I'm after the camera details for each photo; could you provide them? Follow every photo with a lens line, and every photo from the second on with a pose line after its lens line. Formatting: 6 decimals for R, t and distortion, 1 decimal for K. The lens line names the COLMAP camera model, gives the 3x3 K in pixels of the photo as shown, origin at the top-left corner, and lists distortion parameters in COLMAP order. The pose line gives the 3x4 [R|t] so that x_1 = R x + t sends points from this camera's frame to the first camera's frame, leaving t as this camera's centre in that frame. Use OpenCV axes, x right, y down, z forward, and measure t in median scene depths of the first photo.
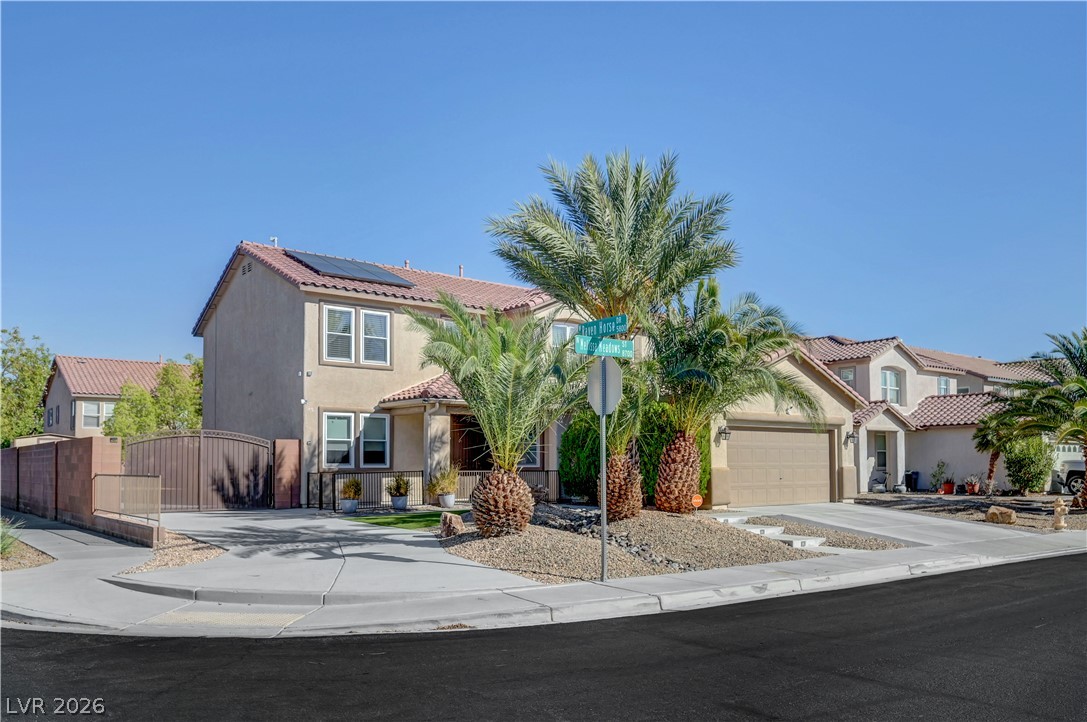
lens RADIAL K [[813.7, 0, 543.5], [0, 813.7, 361.0], [0, 0, 1]] dist [0.001134, 0.000209]
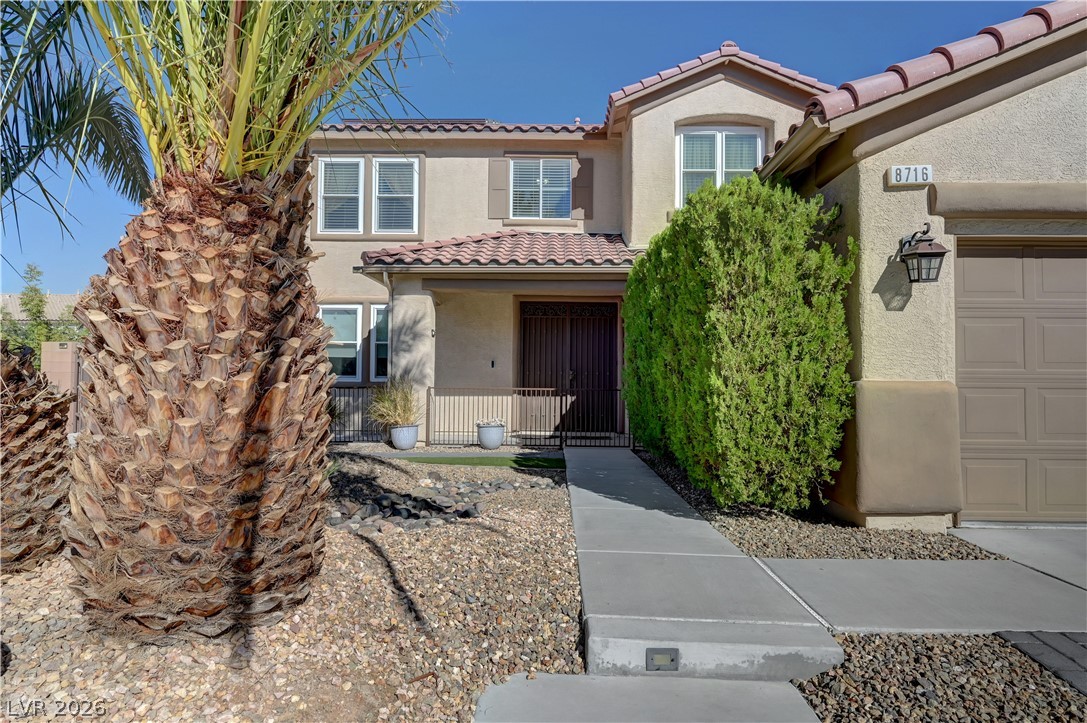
lens RADIAL K [[611.7, 0, 546.9], [0, 611.7, 363.7], [0, 0, 1]] dist [-0.002241, -0.000113]
pose [[0.786800, -0.012332, -0.617084, 0.223969], [0.066231, 0.995714, 0.064548, 0.092399], [0.613644, -0.091657, 0.784245, 0.682776]]
